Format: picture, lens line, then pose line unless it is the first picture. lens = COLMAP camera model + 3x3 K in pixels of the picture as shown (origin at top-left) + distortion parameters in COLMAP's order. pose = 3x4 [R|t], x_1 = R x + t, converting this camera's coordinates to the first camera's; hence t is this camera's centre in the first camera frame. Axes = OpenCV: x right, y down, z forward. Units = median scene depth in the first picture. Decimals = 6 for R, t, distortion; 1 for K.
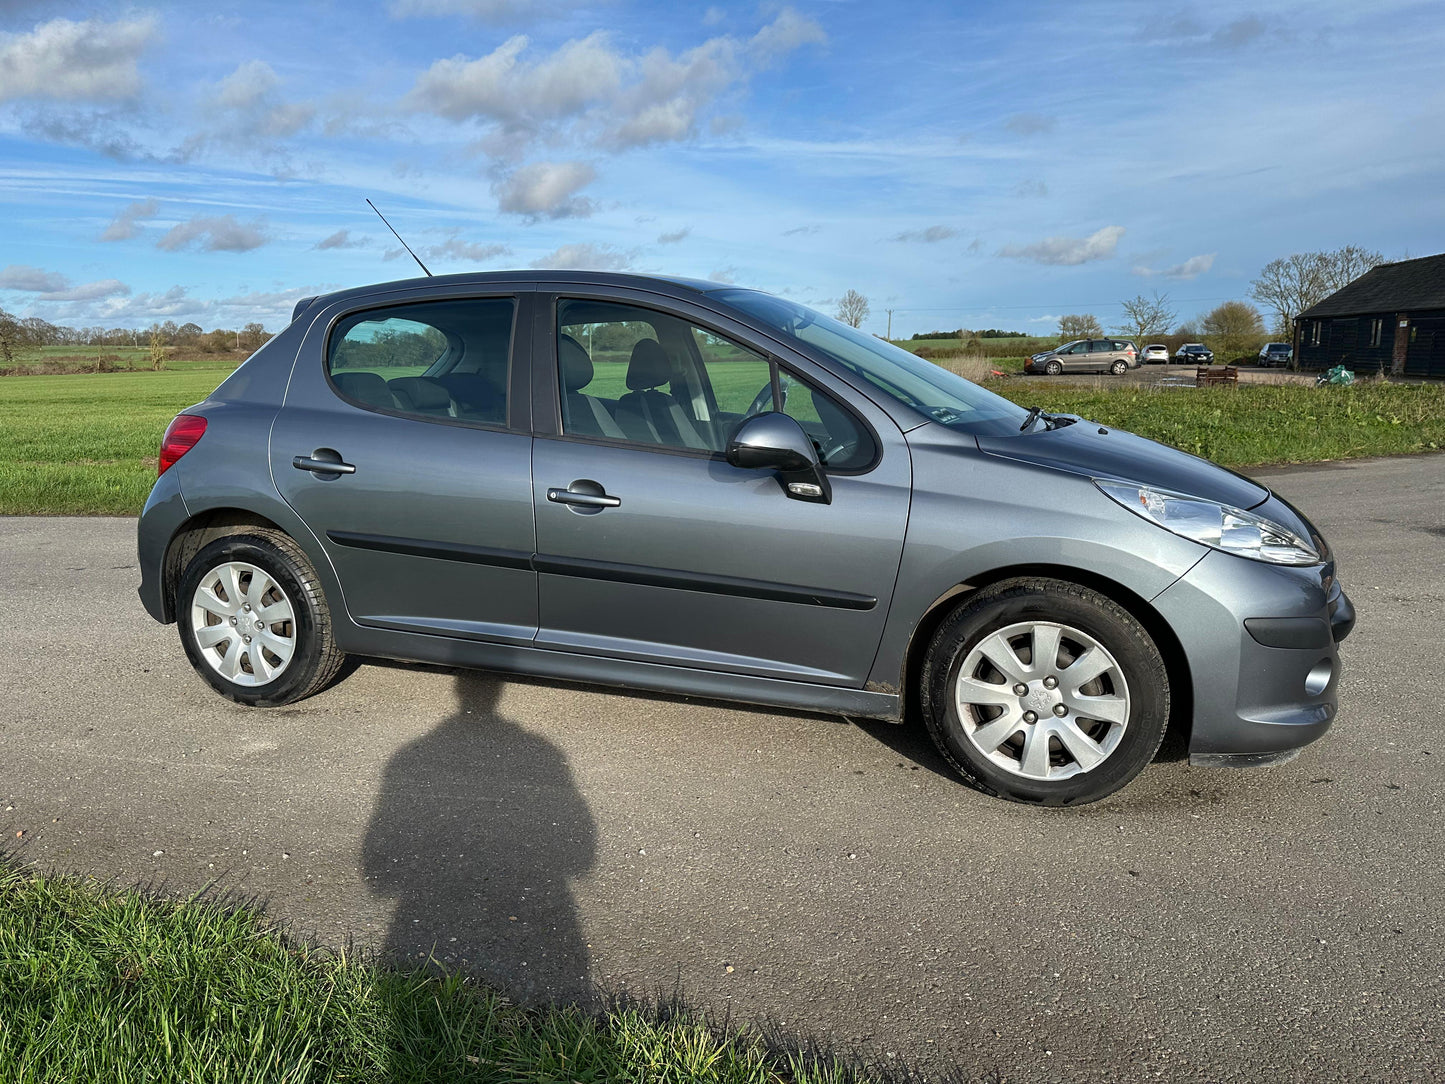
lens RADIAL K [[1018.8, 0, 728.6], [0, 1018.8, 594.5], [0, 0, 1]] dist [0.034432, -0.045931]
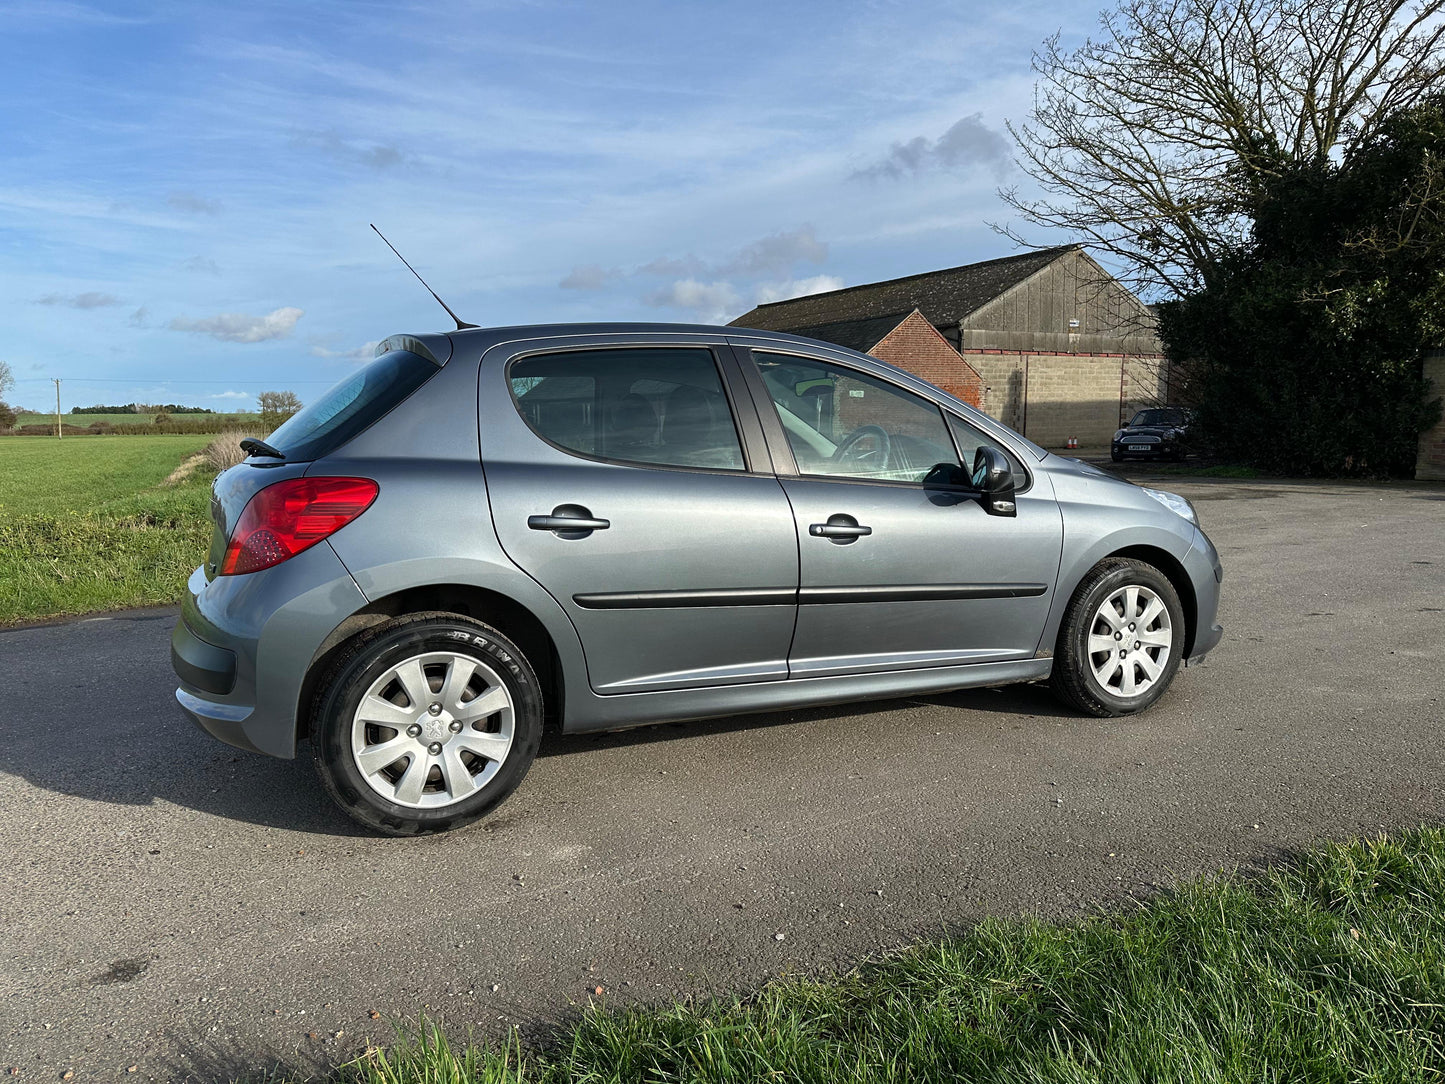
lens RADIAL K [[1018.8, 0, 734.4], [0, 1018.8, 539.9], [0, 0, 1]] dist [0.034432, -0.045931]
pose [[0.726472, -0.077664, 0.682794, -0.833261], [0.161953, 0.984956, -0.060280, -0.031376], [-0.667840, 0.154372, 0.728120, 0.227216]]
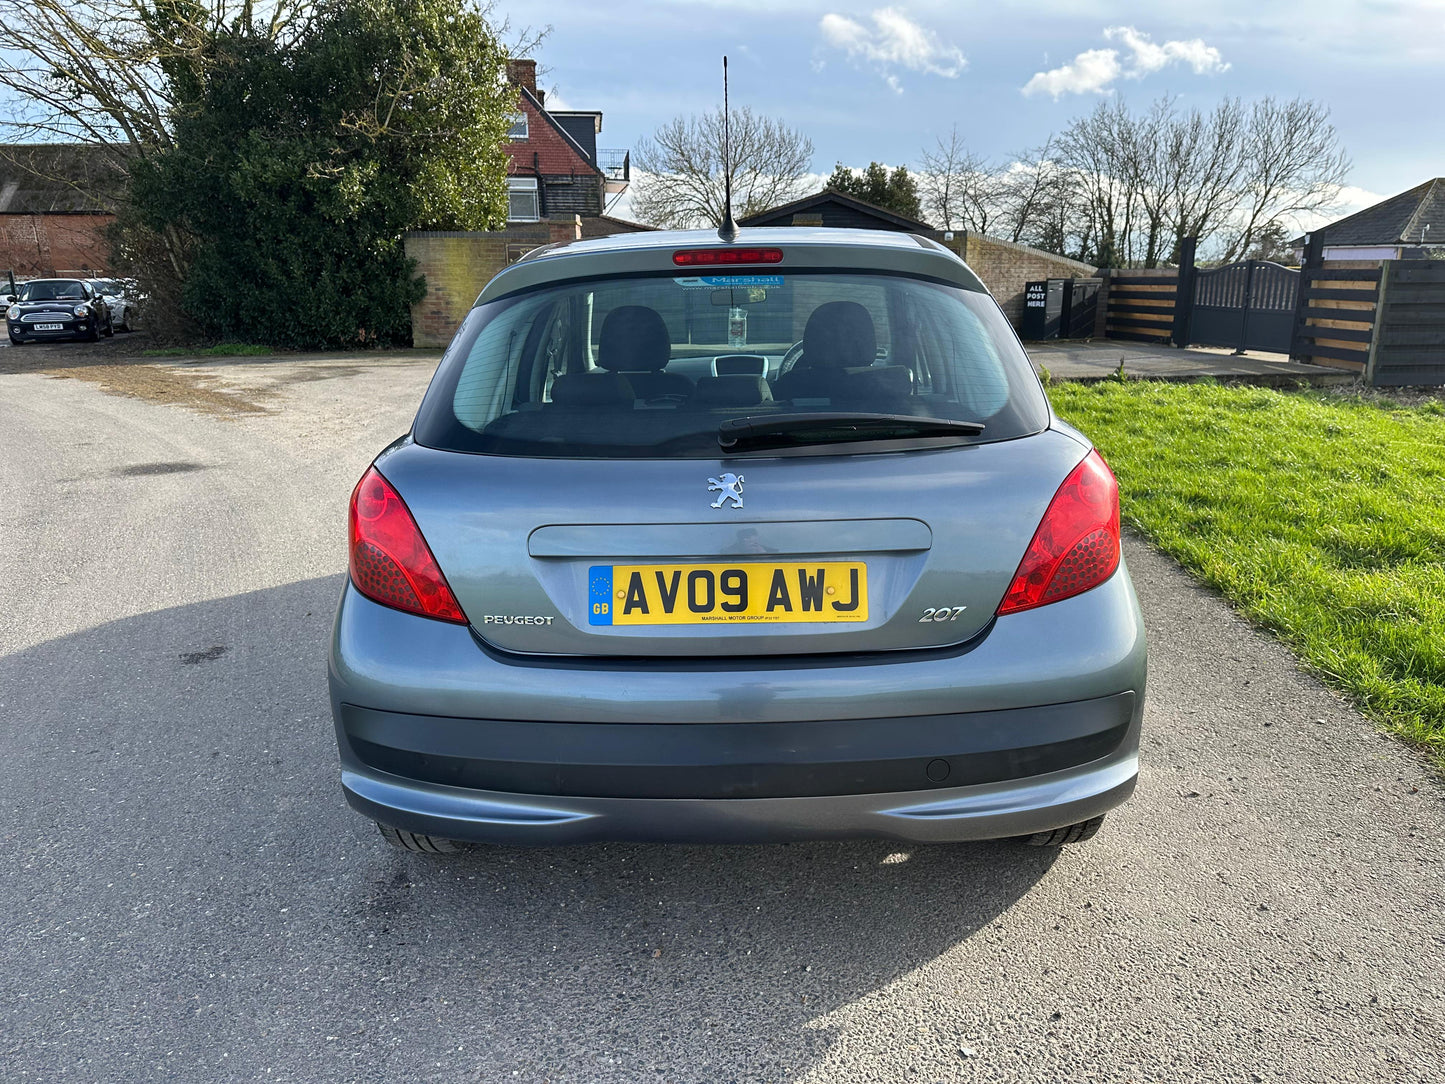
lens RADIAL K [[1018.8, 0, 730.4], [0, 1018.8, 535.6], [0, 0, 1]] dist [0.034432, -0.045931]
pose [[-0.283763, -0.227762, 0.931452, -1.041200], [0.234785, 0.925310, 0.297787, -0.355148], [-0.929707, 0.303192, -0.209093, 1.325973]]
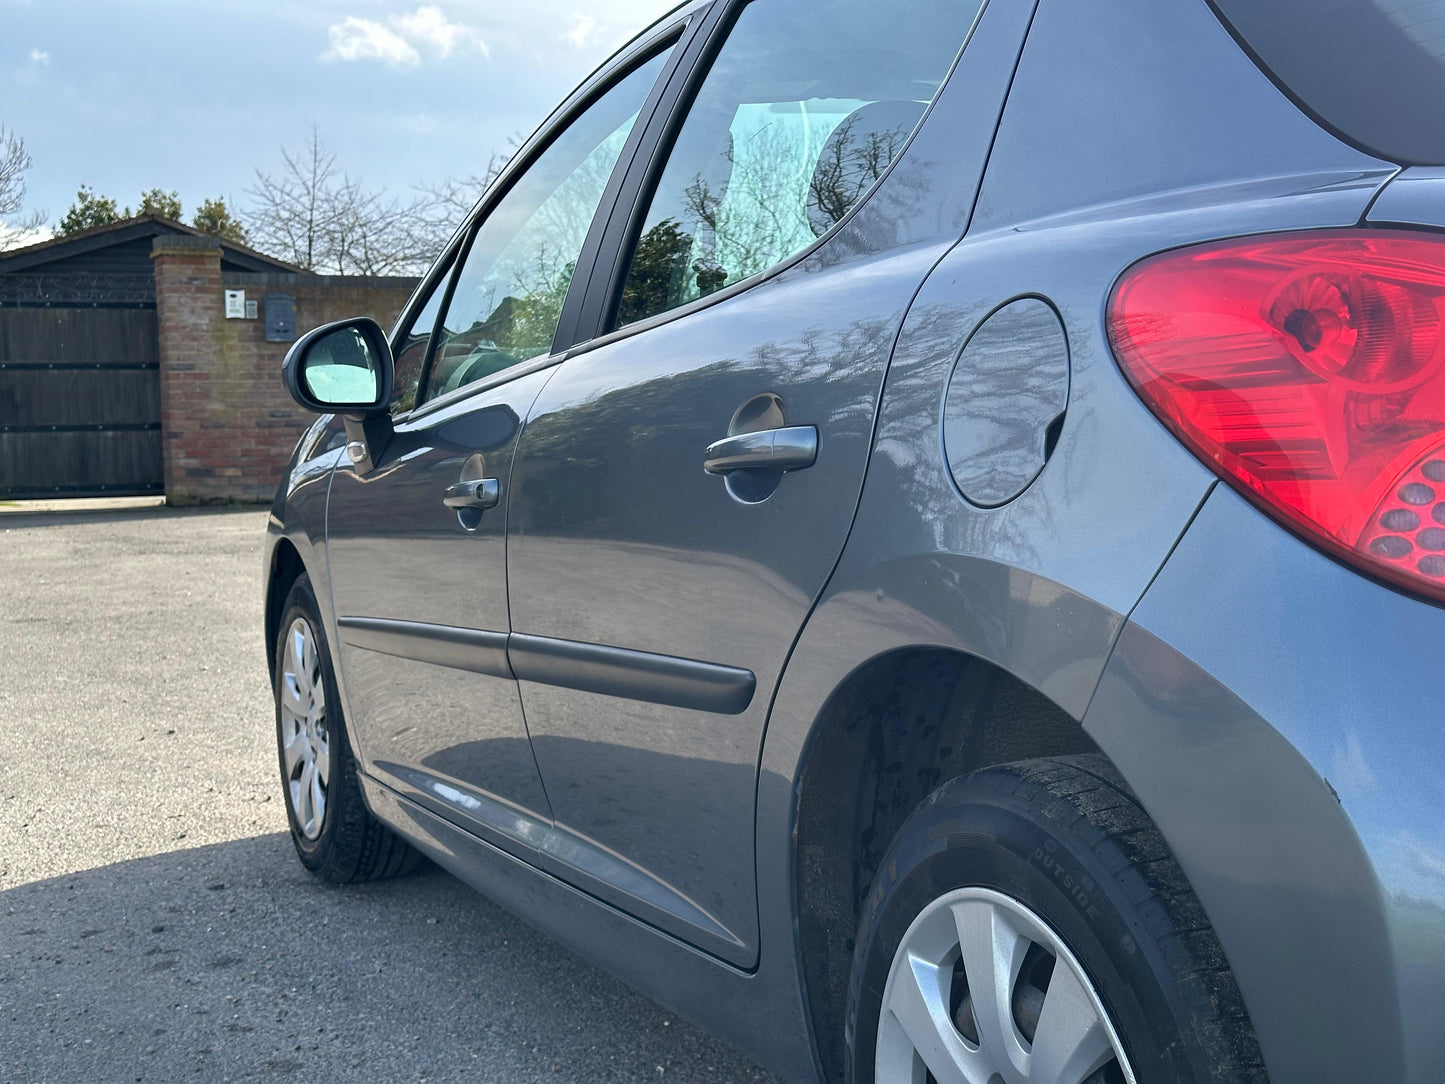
lens RADIAL K [[2010.5, 0, 727.4], [0, 2010.5, 530.0], [0, 0, 1]] dist [0.131900, 0.000000]
pose [[-0.655581, -0.026405, 0.754663, -0.622155], [0.198681, 0.958144, 0.206120, -0.309979], [-0.728518, 0.285065, -0.622896, 1.713129]]
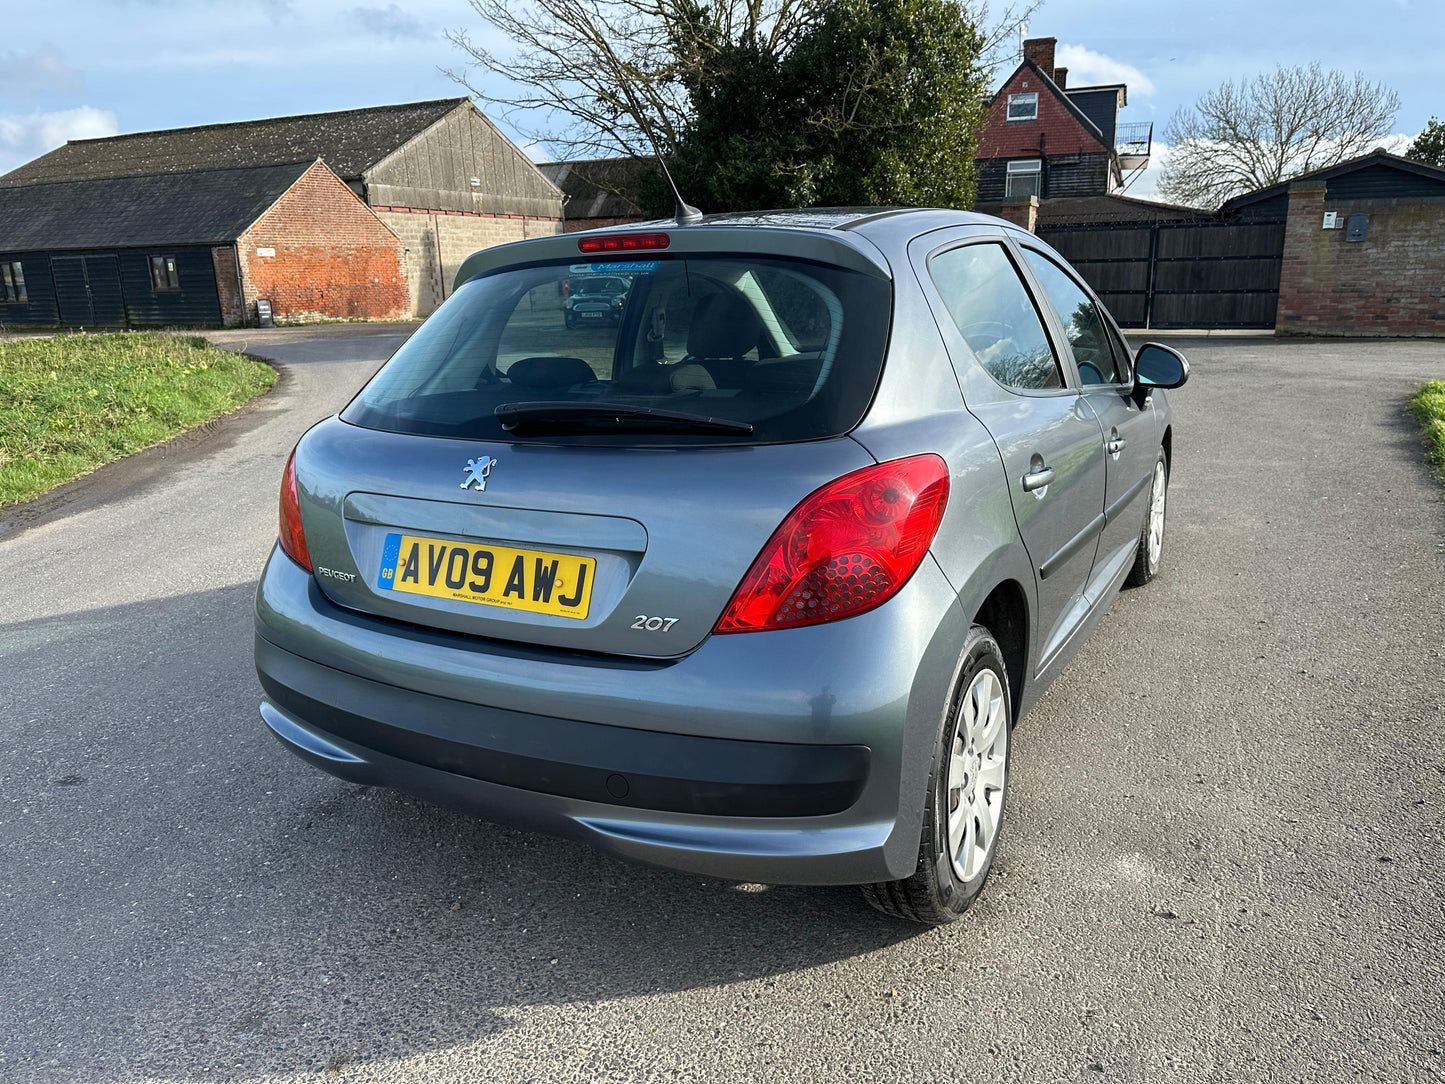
lens RADIAL K [[1018.8, 0, 732.7], [0, 1018.8, 529.6], [0, 0, 1]] dist [0.034432, -0.045931]
pose [[0.201359, -0.239137, 0.949878, -1.038037], [0.251434, 0.949867, 0.185834, -0.256448], [-0.946697, 0.201412, 0.251391, 0.945670]]
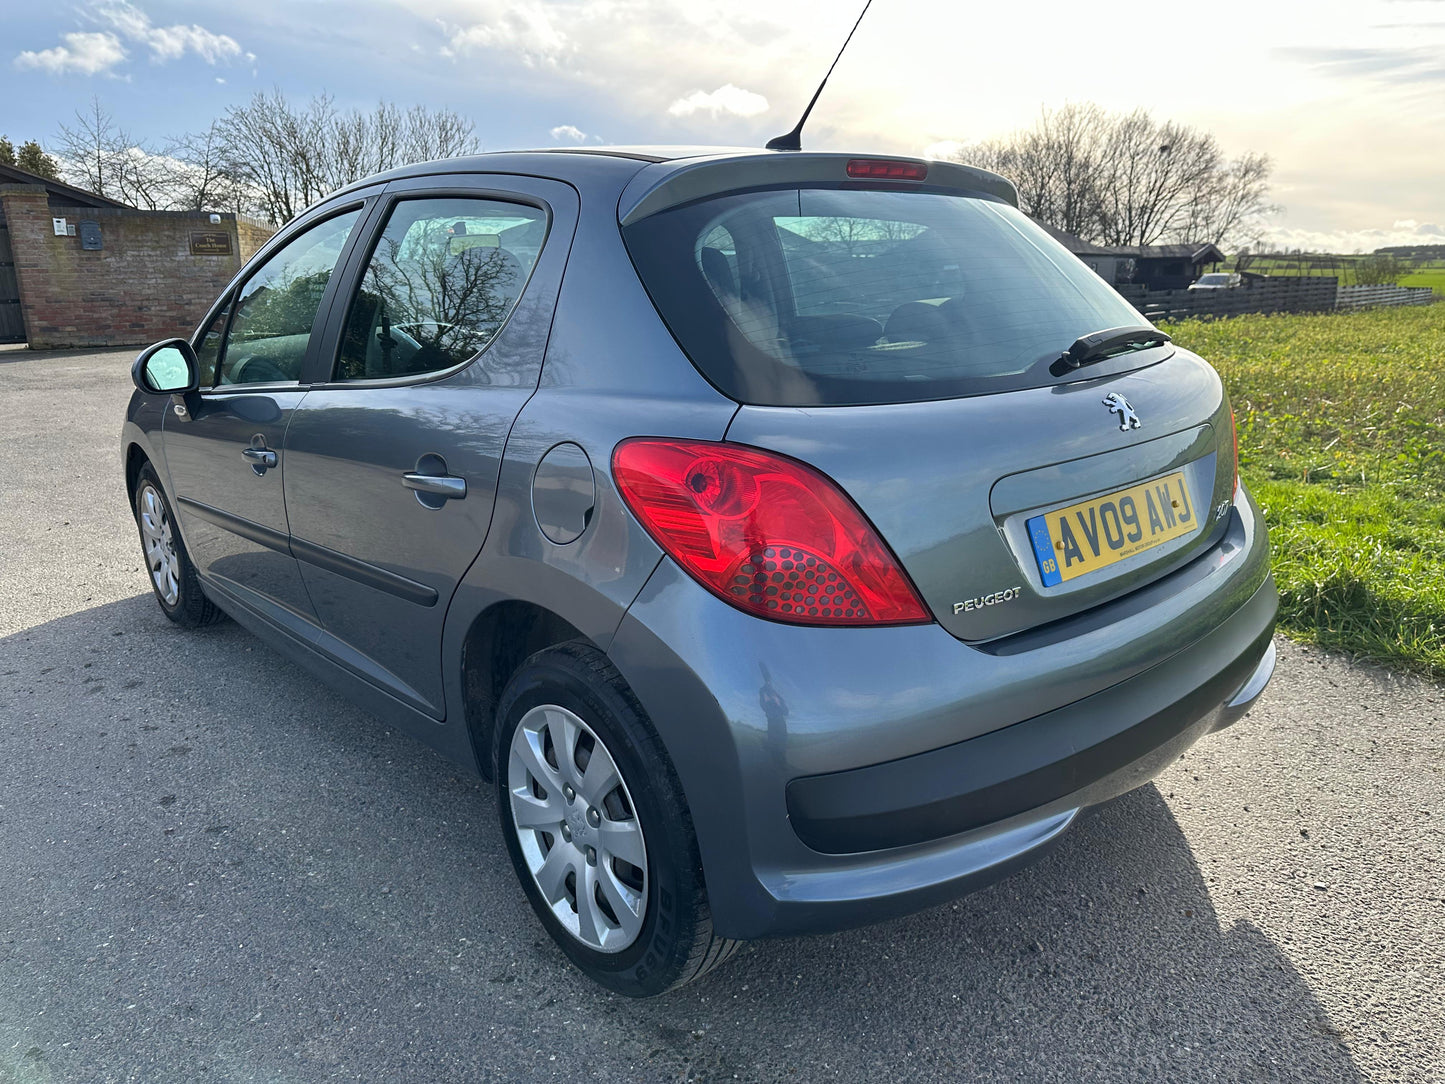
lens RADIAL K [[1018.8, 0, 714.4], [0, 1018.8, 534.9], [0, 0, 1]] dist [0.034432, -0.045931]
pose [[-0.857964, -0.118199, 0.499927, -0.621118], [0.131978, 0.889789, 0.436873, -0.408931], [-0.496467, 0.440801, -0.747807, 1.707177]]
